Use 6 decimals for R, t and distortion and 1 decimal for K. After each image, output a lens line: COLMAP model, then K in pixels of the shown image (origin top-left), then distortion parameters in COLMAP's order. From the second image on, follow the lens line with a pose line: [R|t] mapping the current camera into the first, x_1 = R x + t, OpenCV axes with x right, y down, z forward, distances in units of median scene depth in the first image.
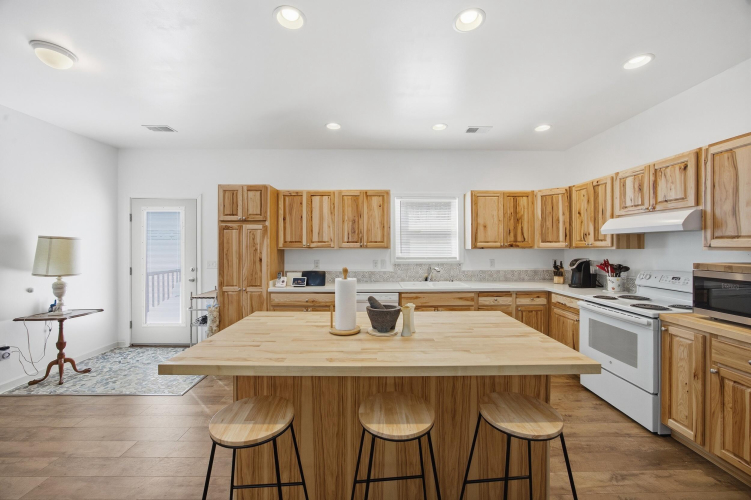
lens RADIAL K [[291.9, 0, 377.1], [0, 291.9, 245.8], [0, 0, 1]] dist [-0.033052, 0.011660]
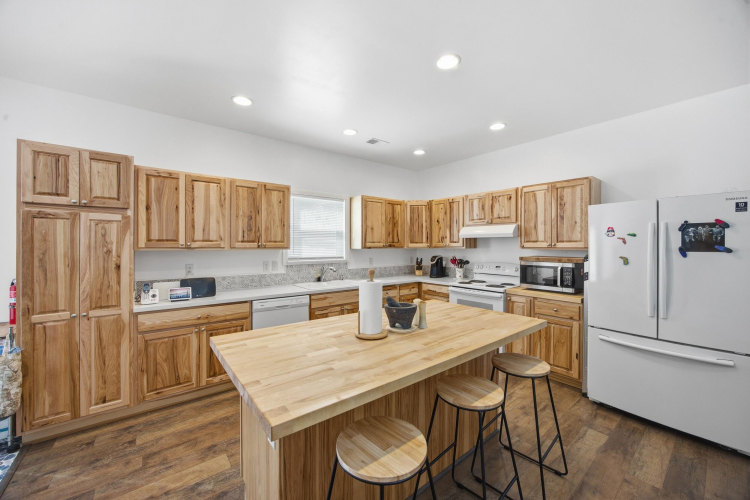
lens RADIAL K [[291.5, 0, 376.6], [0, 291.5, 245.8], [0, 0, 1]] dist [-0.033052, 0.011660]
pose [[0.785930, 0.001357, 0.618313, -0.339635], [-0.002116, 0.999998, 0.000496, -0.001398], [-0.618311, -0.001698, 0.785931, 0.114225]]
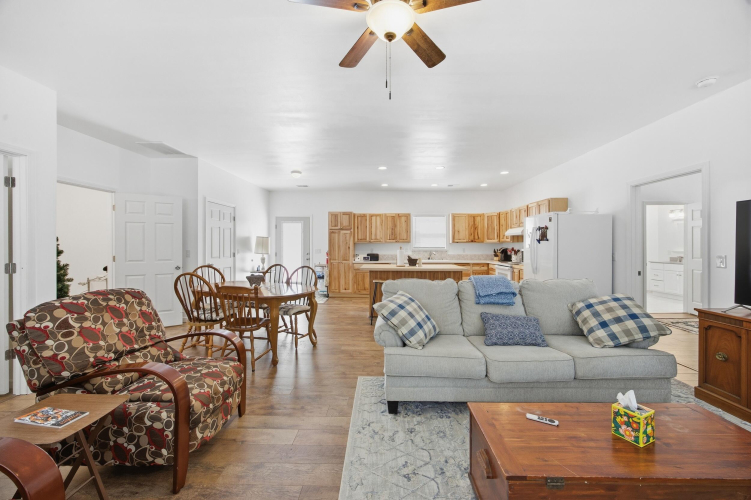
lens RADIAL K [[291.9, 0, 377.1], [0, 291.9, 245.8], [0, 0, 1]] dist [-0.033052, 0.011660]
pose [[0.999236, 0.001837, -0.039034, -0.115687], [-0.001725, 0.999994, 0.002919, 0.028233], [0.039039, -0.002850, 0.999234, -1.097542]]
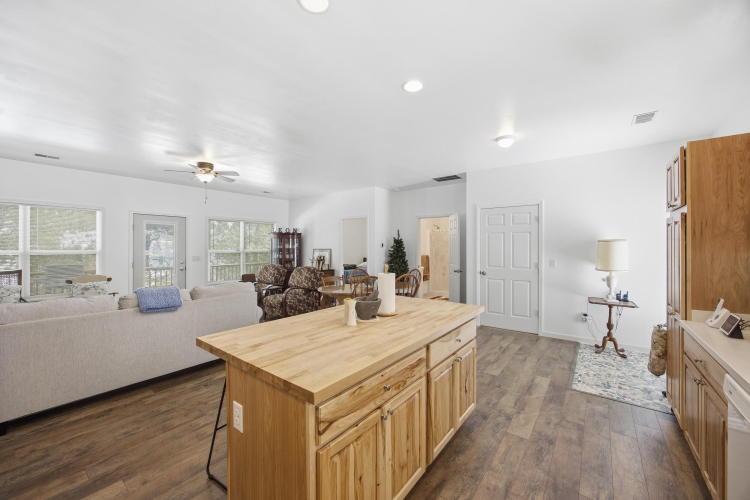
lens RADIAL K [[291.5, 0, 376.6], [0, 291.5, 245.8], [0, 0, 1]] dist [-0.033052, 0.011660]
pose [[-0.620030, 0.000553, -0.784578, 0.449186], [0.001756, 0.999998, -0.000683, -0.003159], [0.784576, -0.001801, -0.620030, 0.860227]]
